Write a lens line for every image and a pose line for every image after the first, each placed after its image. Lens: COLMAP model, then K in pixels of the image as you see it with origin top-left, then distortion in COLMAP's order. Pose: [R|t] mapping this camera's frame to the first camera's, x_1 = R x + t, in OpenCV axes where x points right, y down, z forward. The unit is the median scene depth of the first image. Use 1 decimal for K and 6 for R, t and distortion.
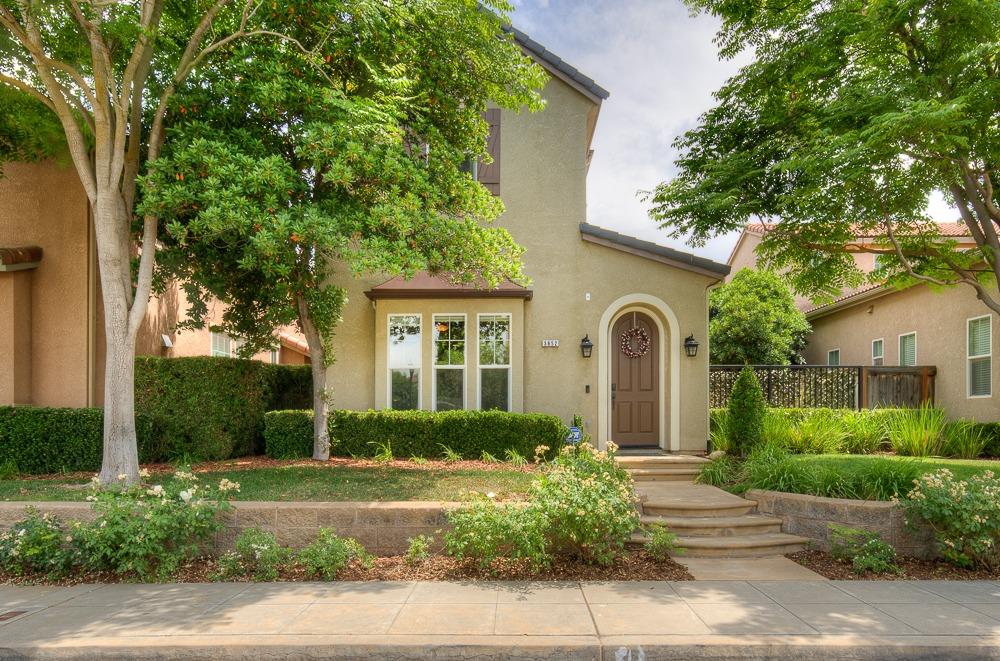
lens RADIAL K [[557.3, 0, 514.4], [0, 557.3, 422.4], [0, 0, 1]] dist [0.007074, -0.000816]
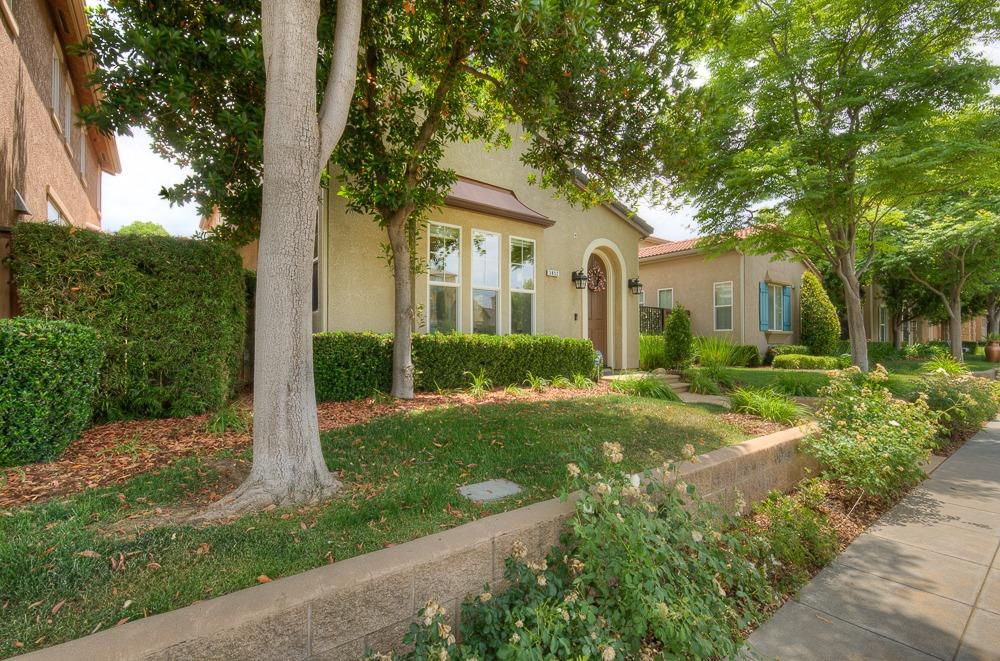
lens RADIAL K [[445.7, 0, 497.5], [0, 445.7, 344.3], [0, 0, 1]] dist [0.004902, 0.000595]
pose [[0.783801, -0.002093, 0.621008, -0.624249], [0.003396, 0.999994, -0.000916, -0.004846], [-0.621002, 0.002827, 0.783804, 0.443744]]
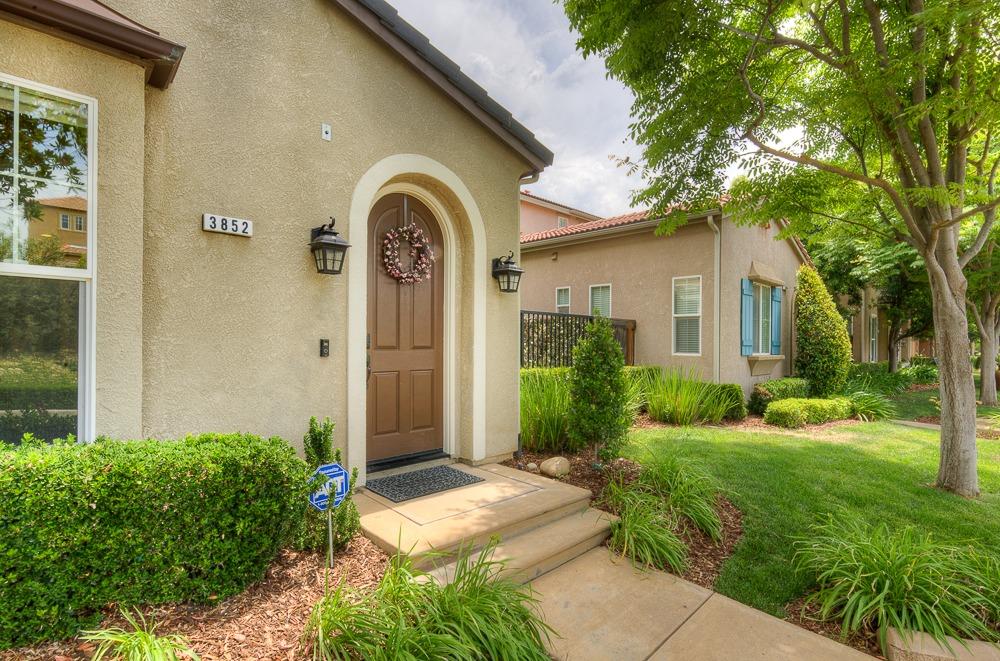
lens RADIAL K [[474.0, 0, 502.4], [0, 474.0, 344.7], [0, 0, 1]] dist [-0.006774, 0.000196]
pose [[0.711786, 0.006147, 0.702369, -0.028622], [-0.012898, 0.999907, 0.004320, -0.074340], [-0.702278, -0.012134, 0.711799, 0.730736]]
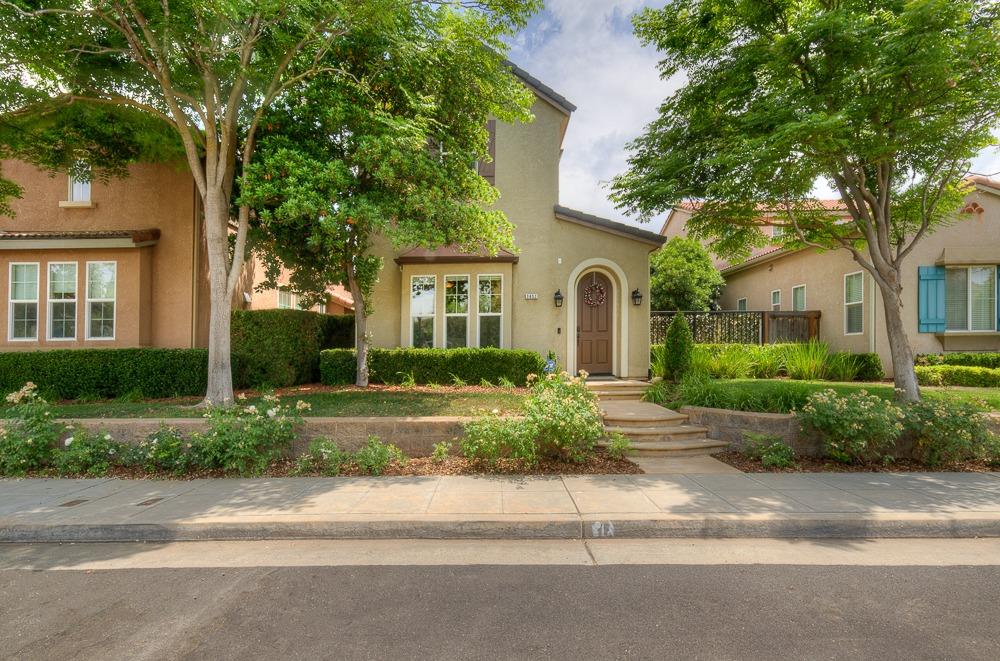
lens RADIAL K [[445.7, 0, 477.0], [0, 445.7, 358.0], [0, 0, 1]] dist [0.004902, 0.000595]
pose [[0.999960, -0.008602, 0.002600, -0.075251], [0.008591, 0.999955, 0.004123, -0.001581], [-0.002635, -0.004100, 0.999988, -0.060789]]
